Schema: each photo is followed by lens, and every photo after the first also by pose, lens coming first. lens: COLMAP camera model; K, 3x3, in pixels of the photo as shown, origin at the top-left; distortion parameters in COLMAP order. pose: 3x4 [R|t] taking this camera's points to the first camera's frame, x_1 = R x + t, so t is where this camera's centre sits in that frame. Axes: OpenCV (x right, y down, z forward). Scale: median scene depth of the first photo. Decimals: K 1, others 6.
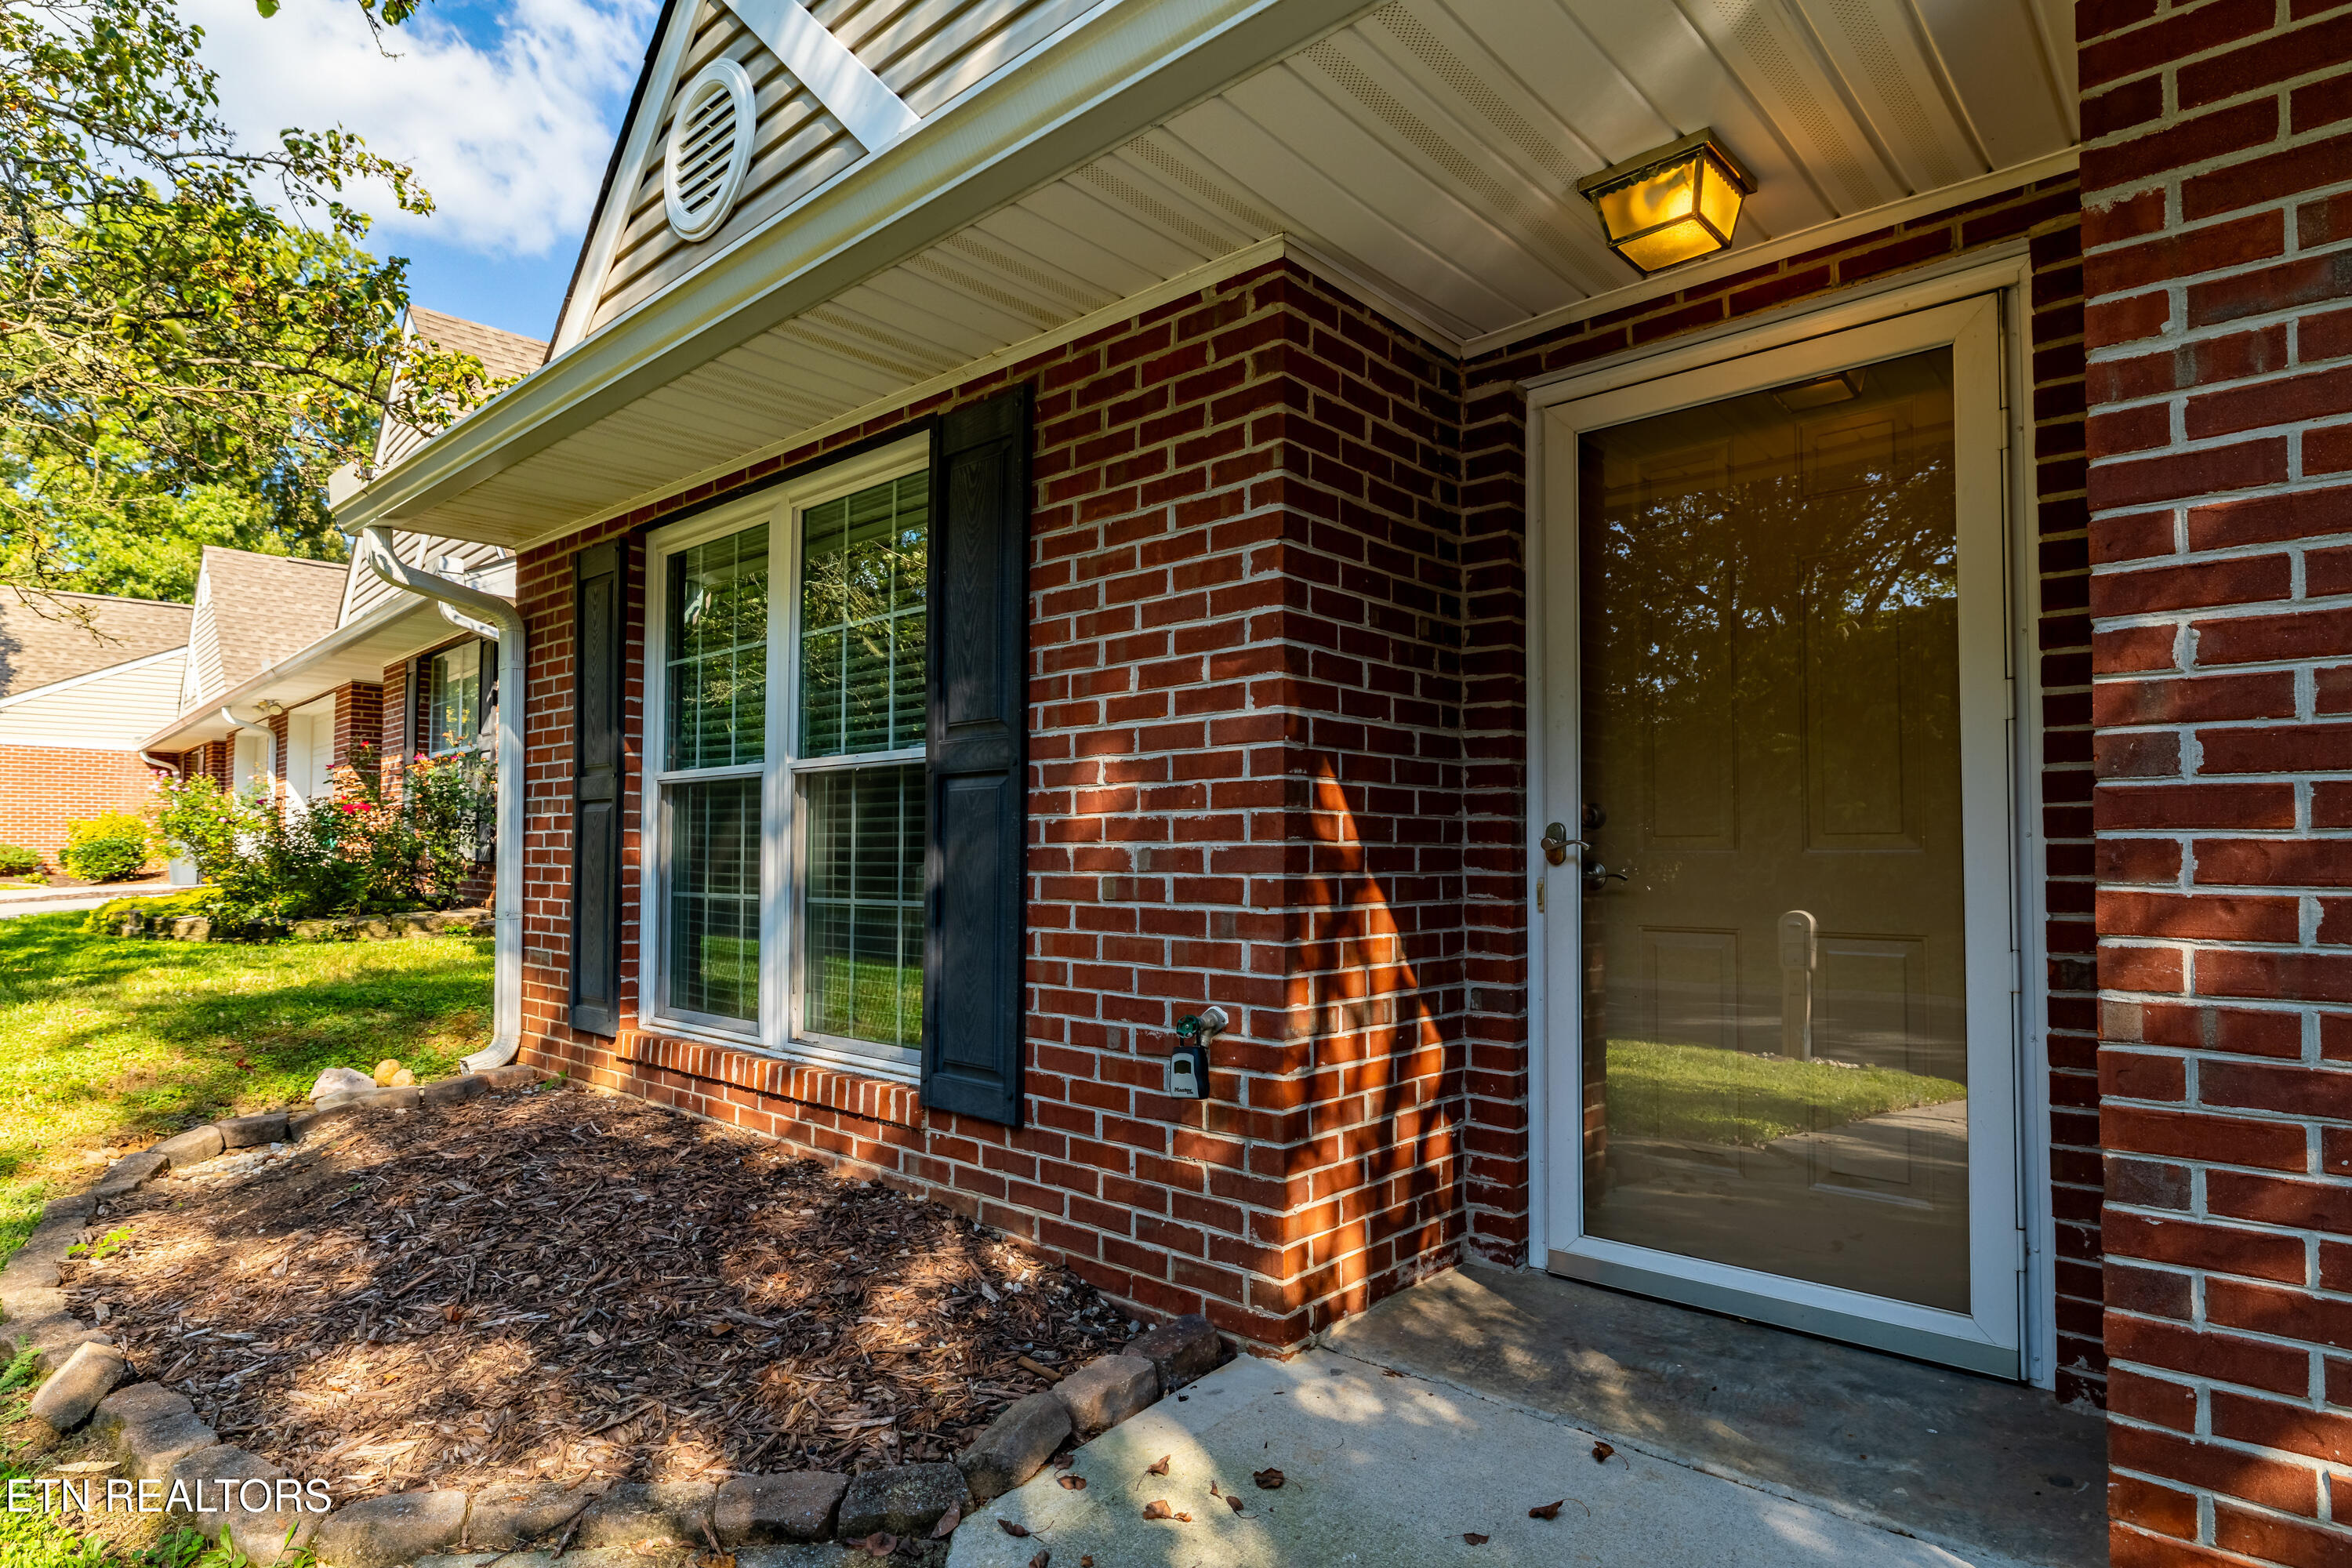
lens RADIAL K [[1223.4, 0, 1130.9], [0, 1223.4, 810.3], [0, 0, 1]] dist [0.000321, -0.001520]
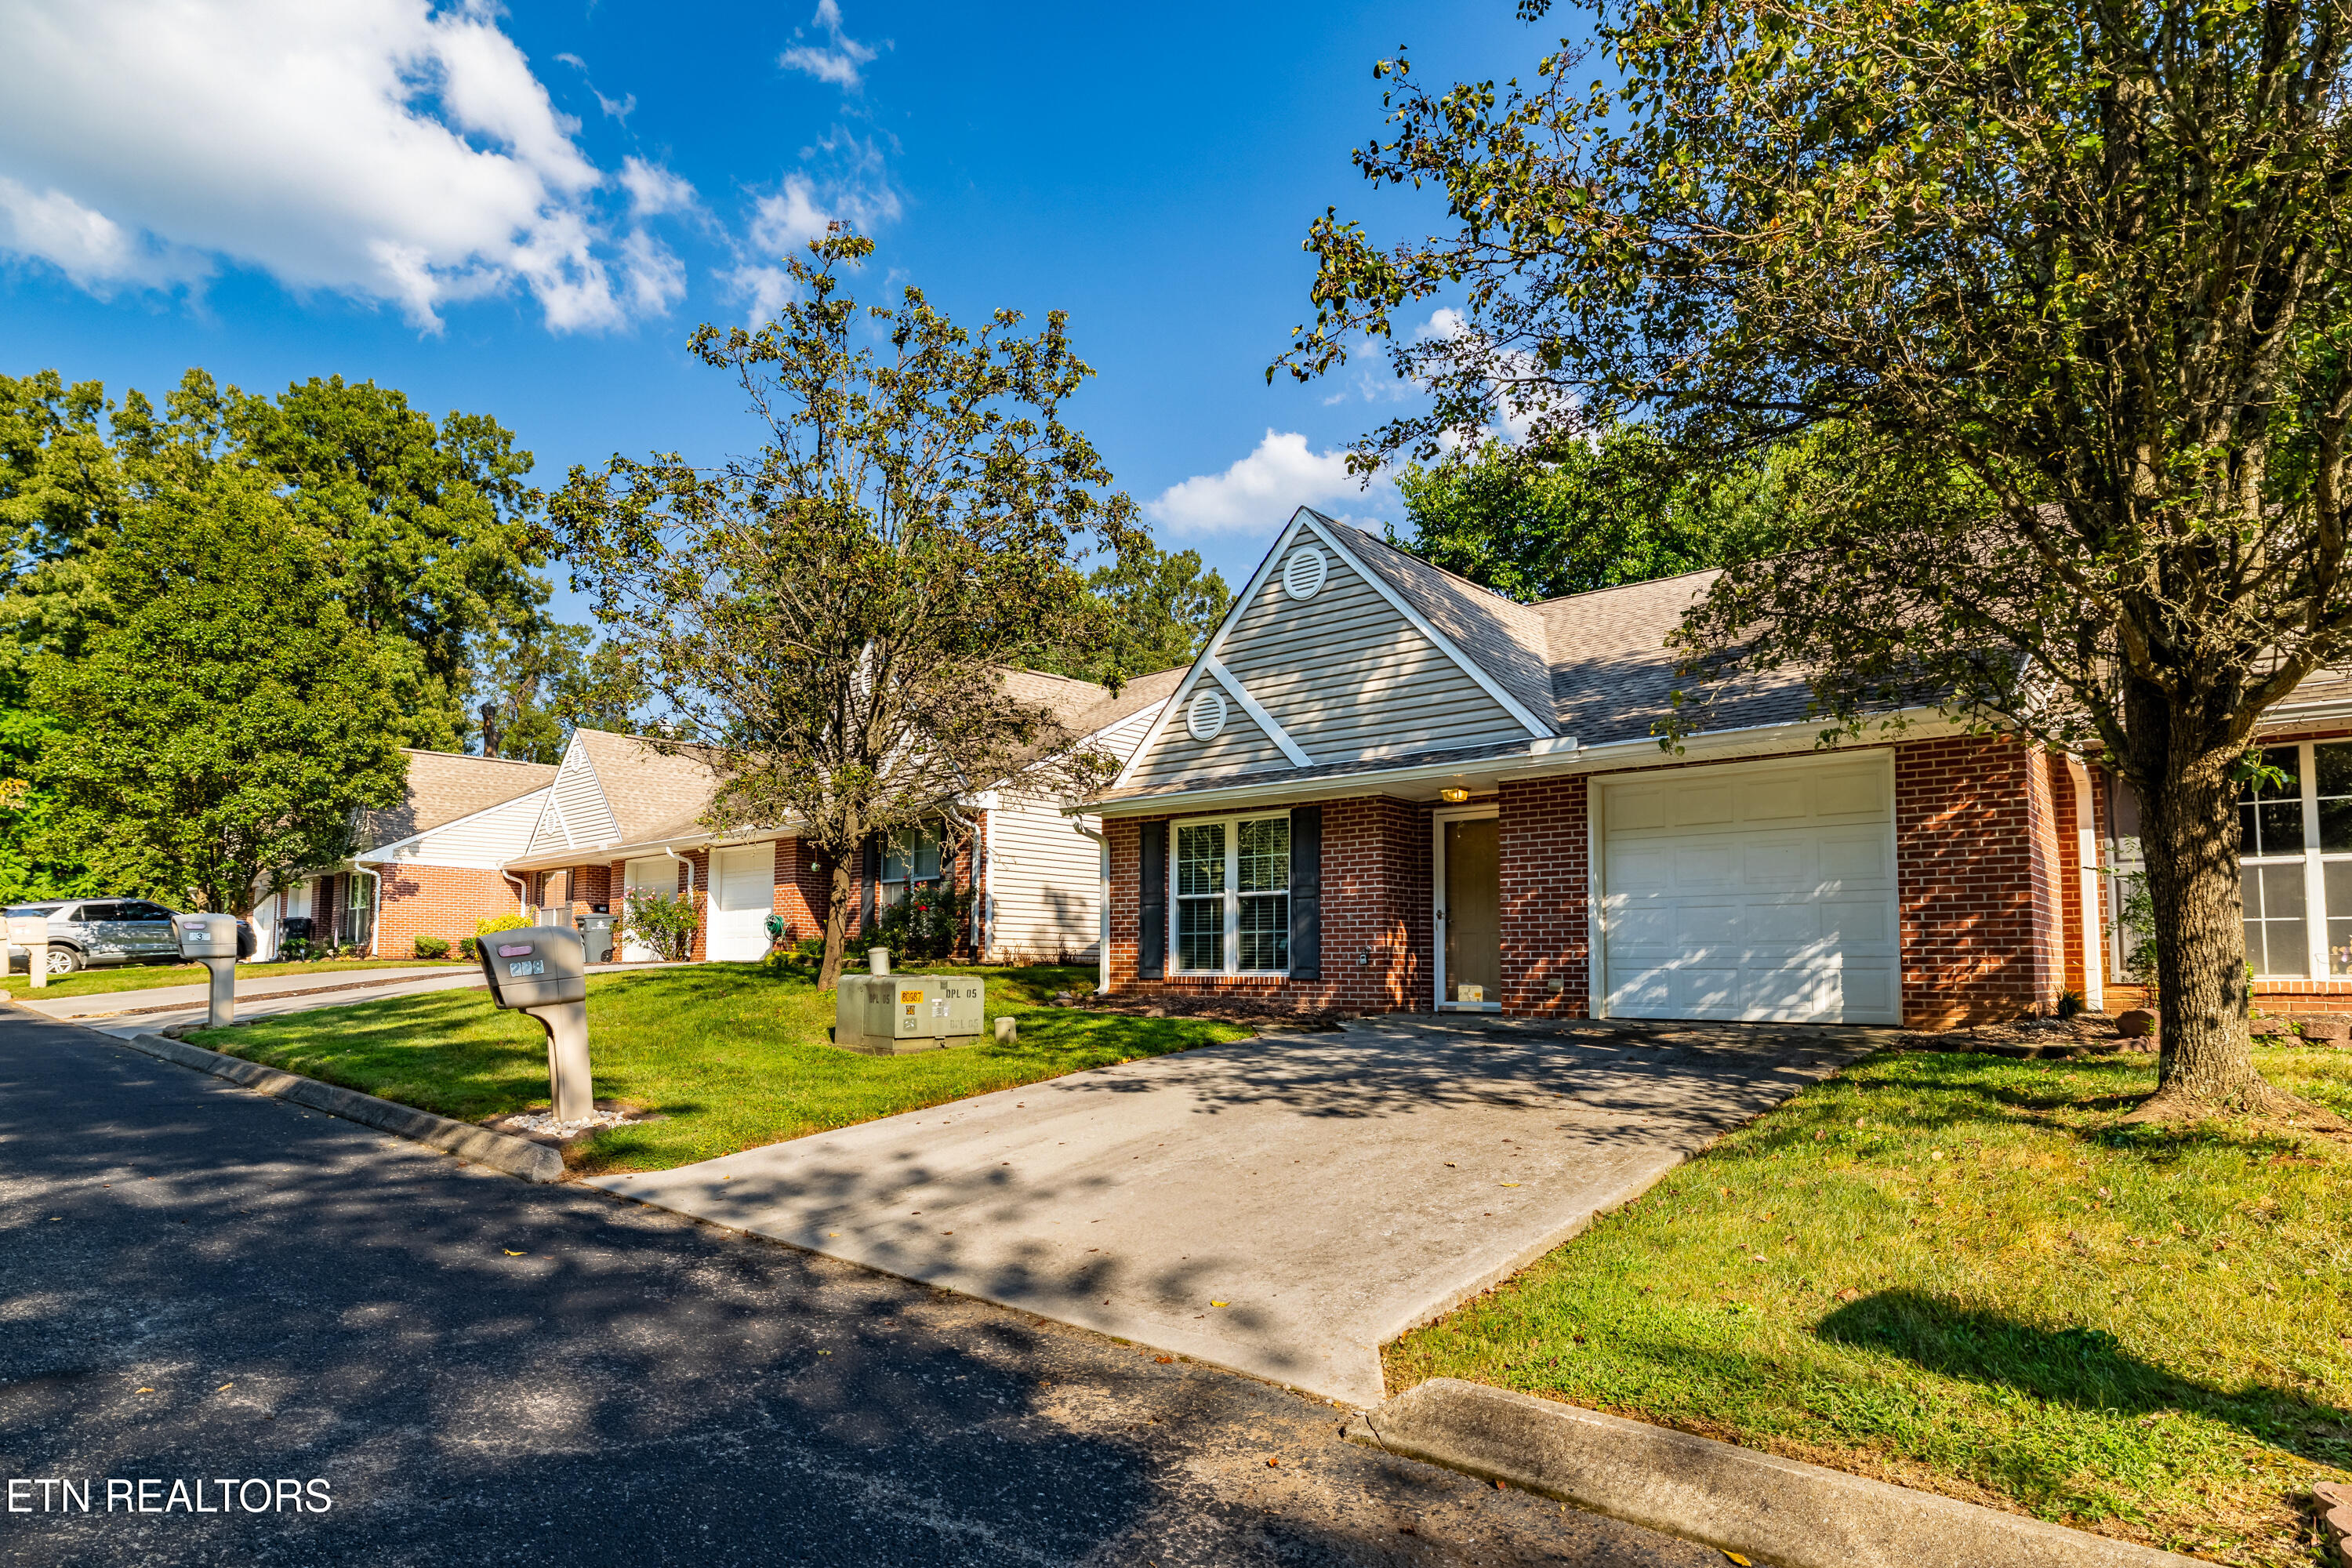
lens RADIAL K [[1285.1, 0, 1190.8], [0, 1285.1, 881.9], [0, 0, 1]] dist [0.000126, -0.001111]
pose [[0.998779, 0.000878, 0.049387, -0.793509], [0.000544, 0.999586, -0.028774, 0.045965], [-0.049392, 0.028766, 0.998365, -3.642548]]
